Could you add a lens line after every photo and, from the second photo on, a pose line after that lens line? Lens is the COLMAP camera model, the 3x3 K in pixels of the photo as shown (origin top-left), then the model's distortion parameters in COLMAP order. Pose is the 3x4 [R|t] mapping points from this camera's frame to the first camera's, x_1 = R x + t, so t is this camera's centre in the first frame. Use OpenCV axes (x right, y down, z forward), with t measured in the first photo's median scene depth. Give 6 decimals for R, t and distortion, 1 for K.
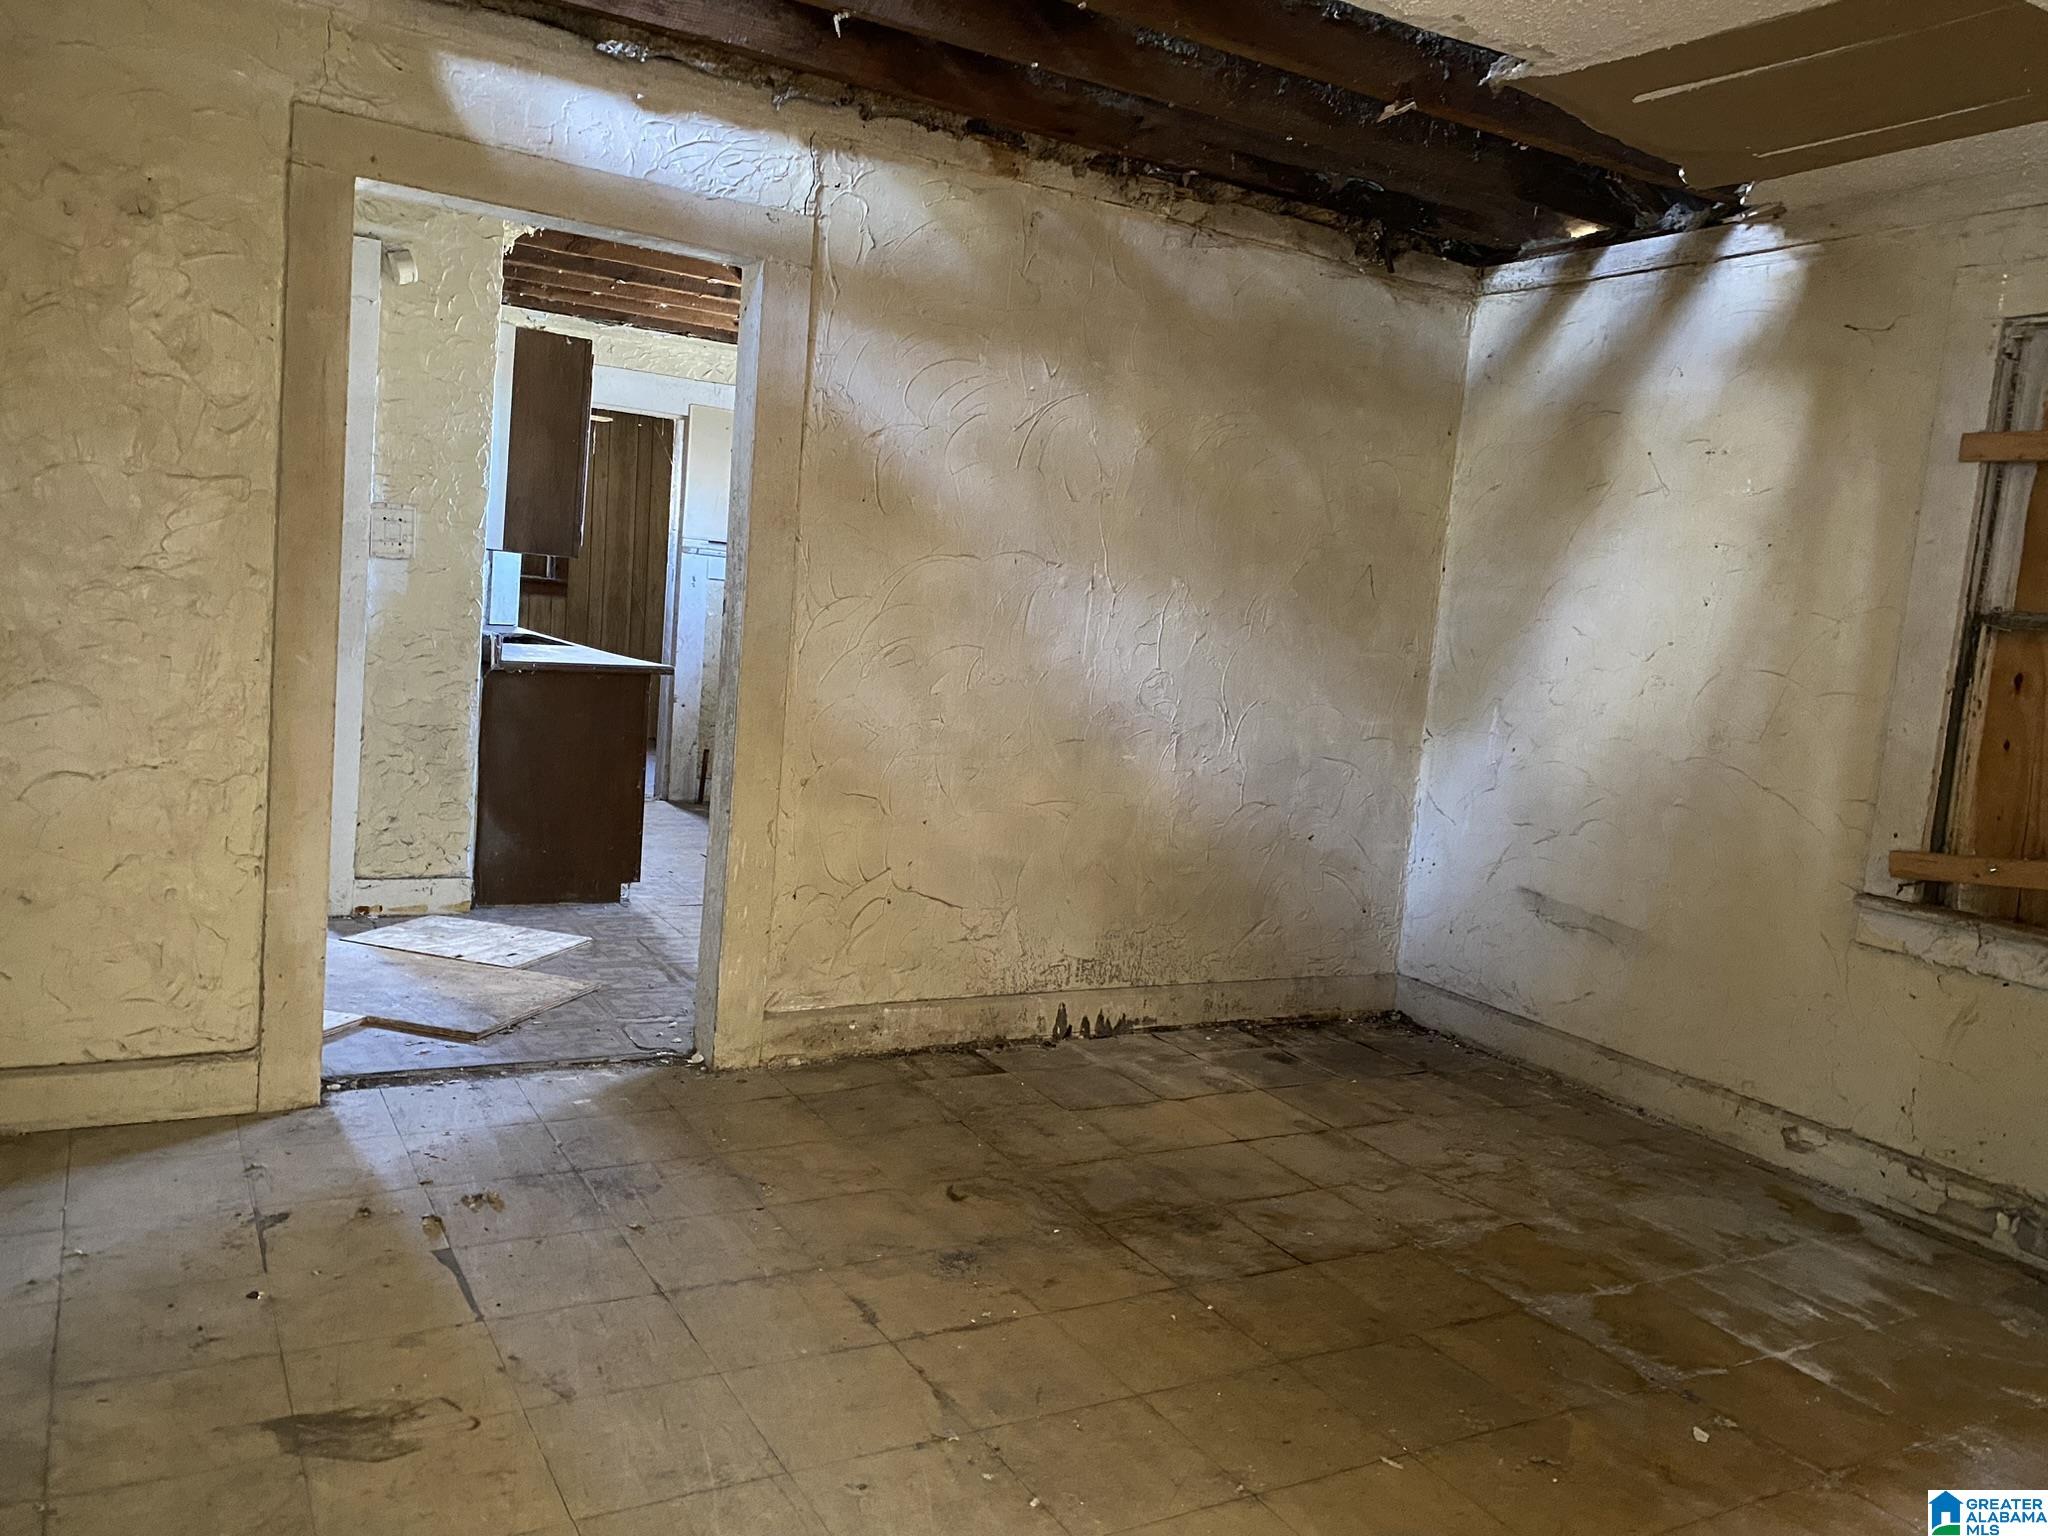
lens RADIAL K [[1547.5, 0, 1029.5], [0, 1547.5, 759.4], [0, 0, 1]] dist [0.084458, -0.143690]
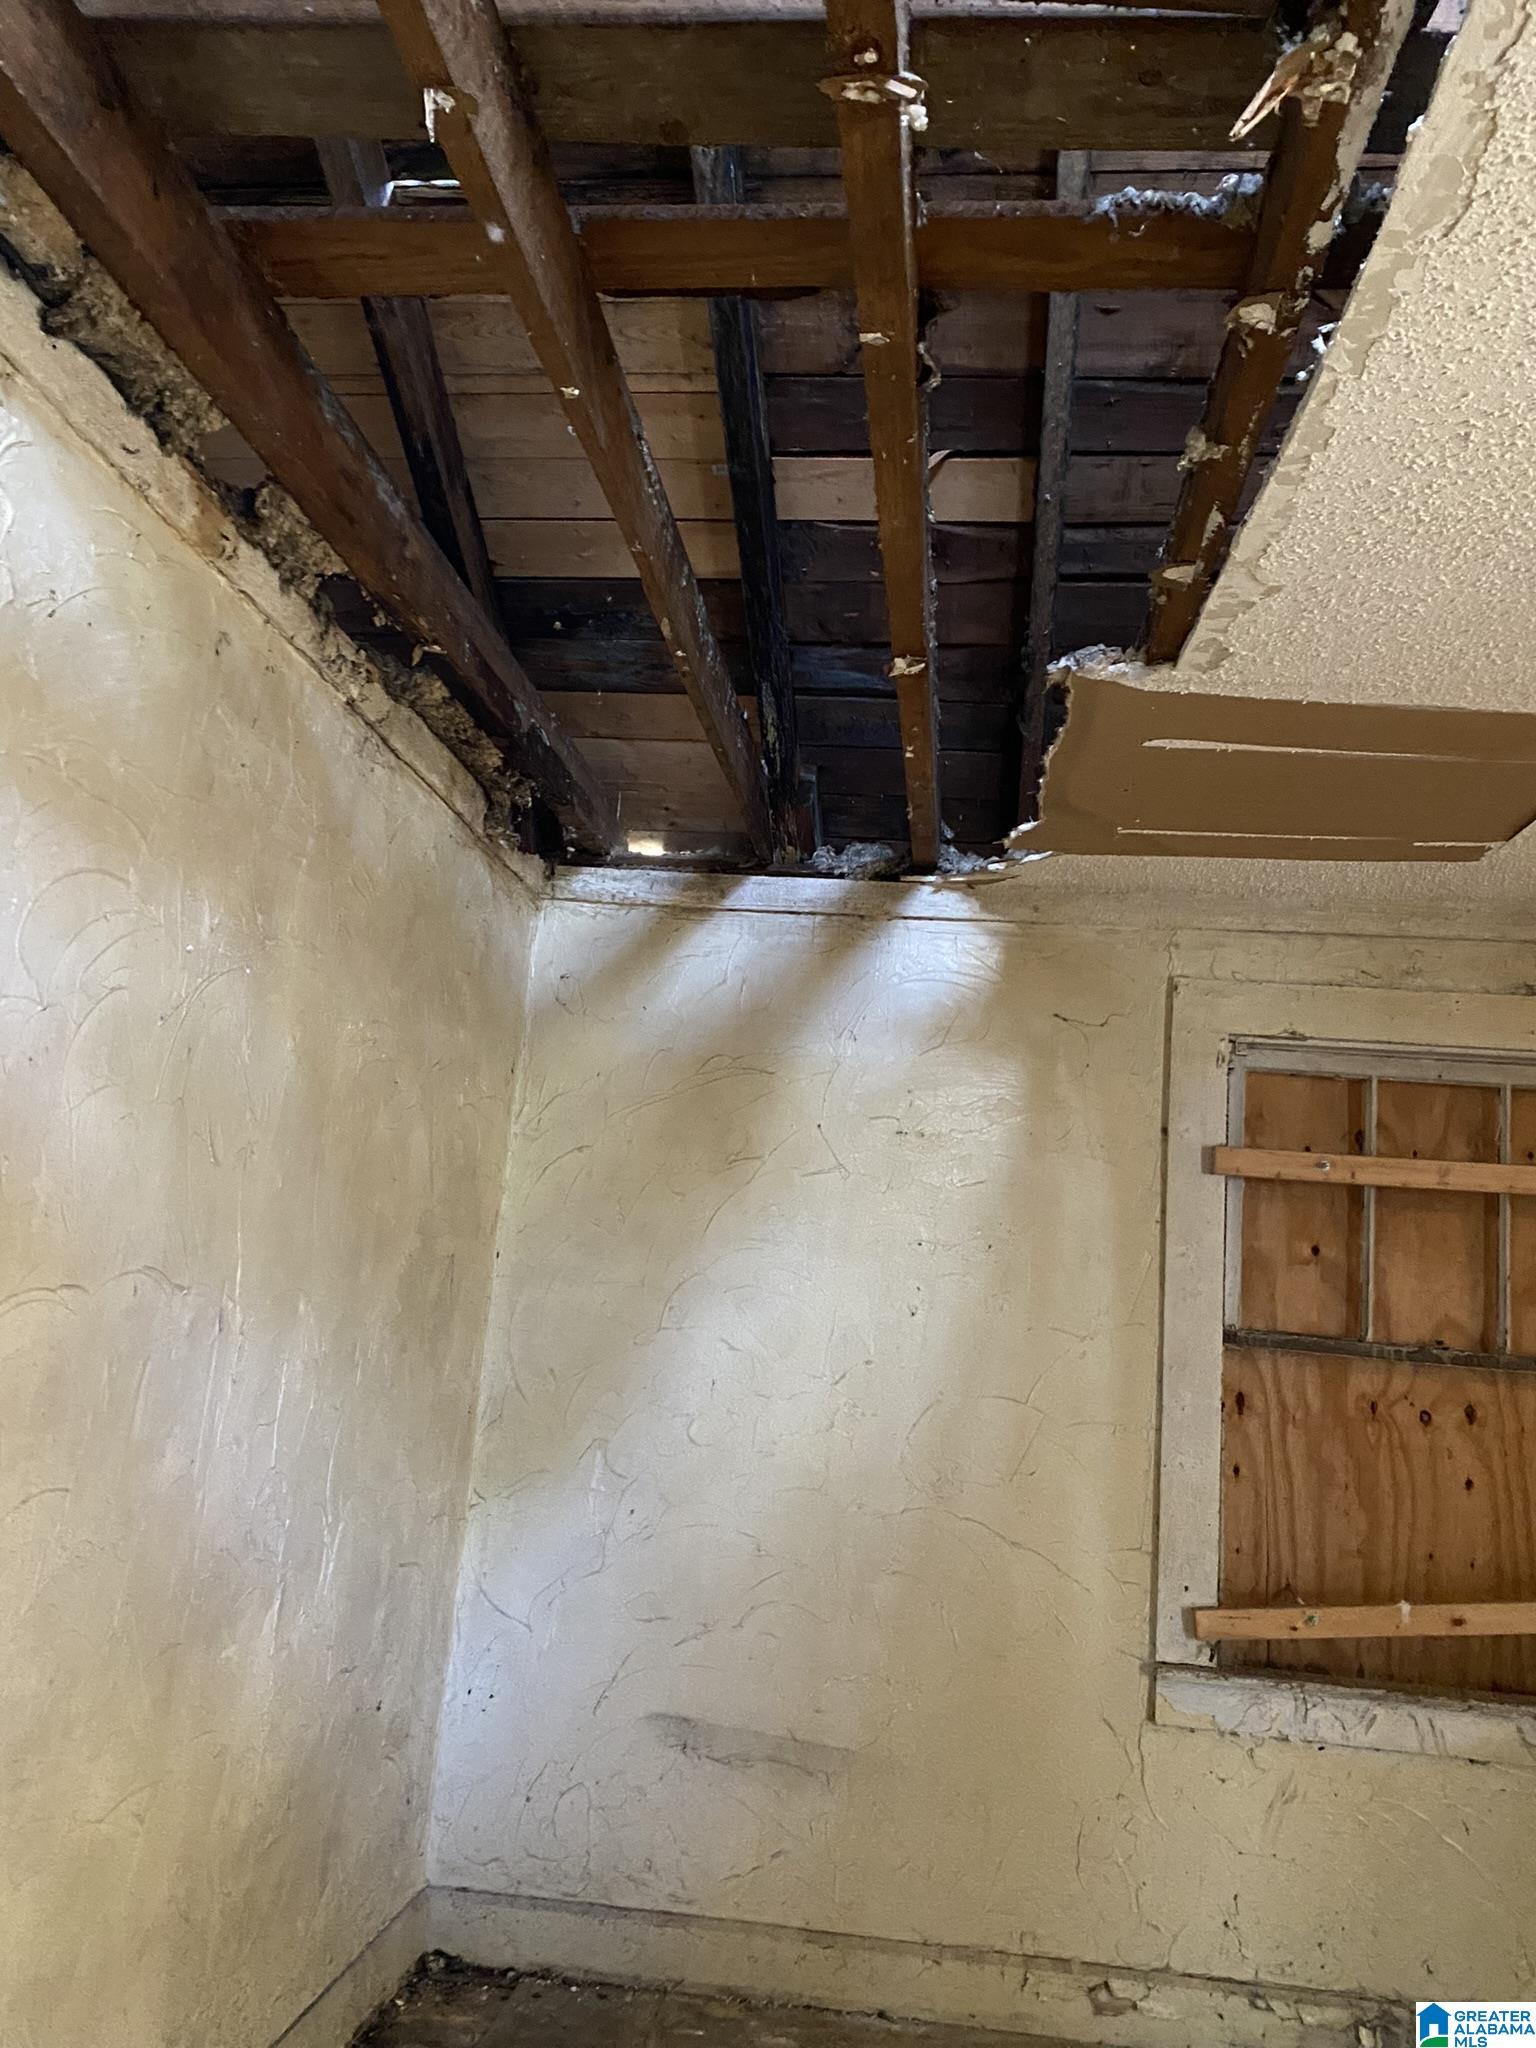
lens RADIAL K [[1548.8, 0, 769.2], [0, 1548.8, 1002.1], [0, 0, 1]] dist [0.042027, -0.034861]
pose [[0.586042, 0.110529, 0.802707, -0.315199], [0.062407, 0.981553, -0.180717, -0.125547], [-0.807874, 0.156002, 0.568333, 0.598873]]
